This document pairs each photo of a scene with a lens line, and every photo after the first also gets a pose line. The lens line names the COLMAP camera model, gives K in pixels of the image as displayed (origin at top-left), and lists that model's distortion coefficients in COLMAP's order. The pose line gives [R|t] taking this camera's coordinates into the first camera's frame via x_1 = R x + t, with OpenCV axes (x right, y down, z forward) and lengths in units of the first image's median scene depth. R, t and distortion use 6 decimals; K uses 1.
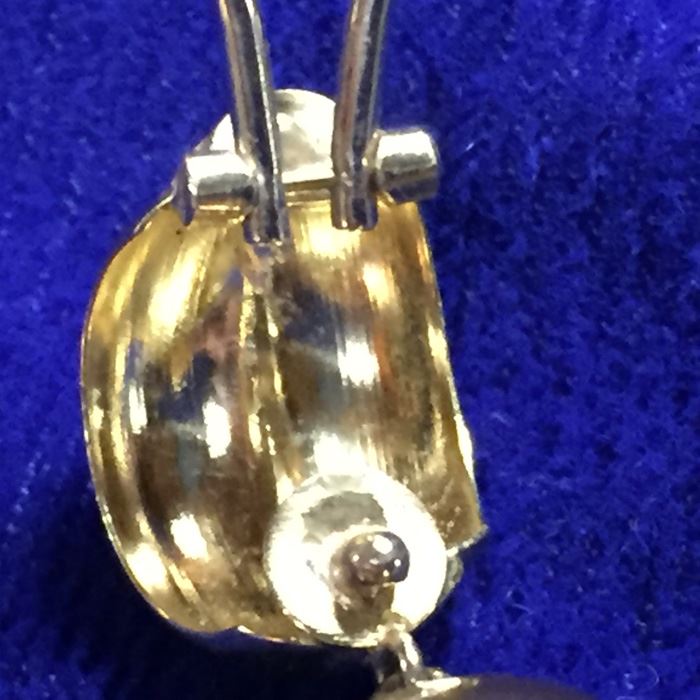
lens RADIAL K [[3968.1, 0, 350.0], [0, 3968.1, 350.0], [0, 0, 1]] dist [0.286811, -10.344798]
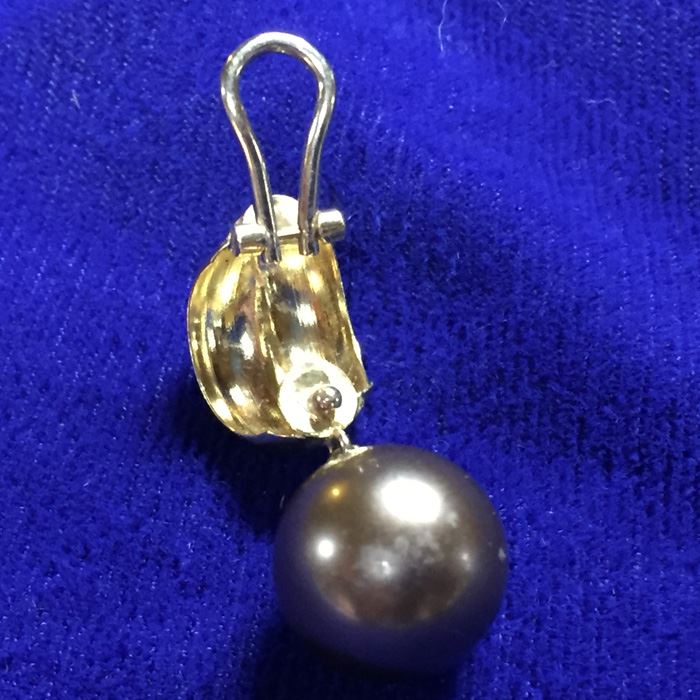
lens RADIAL K [[2190.4, 0, 350.0], [0, 2190.4, 350.0], [0, 0, 1]] dist [0.075853, -1.352049]
pose [[0.995038, -0.048802, 0.086705, -0.082989], [0.048524, 0.998808, 0.005305, 0.017554], [-0.086861, -0.001071, 0.996220, -0.241913]]
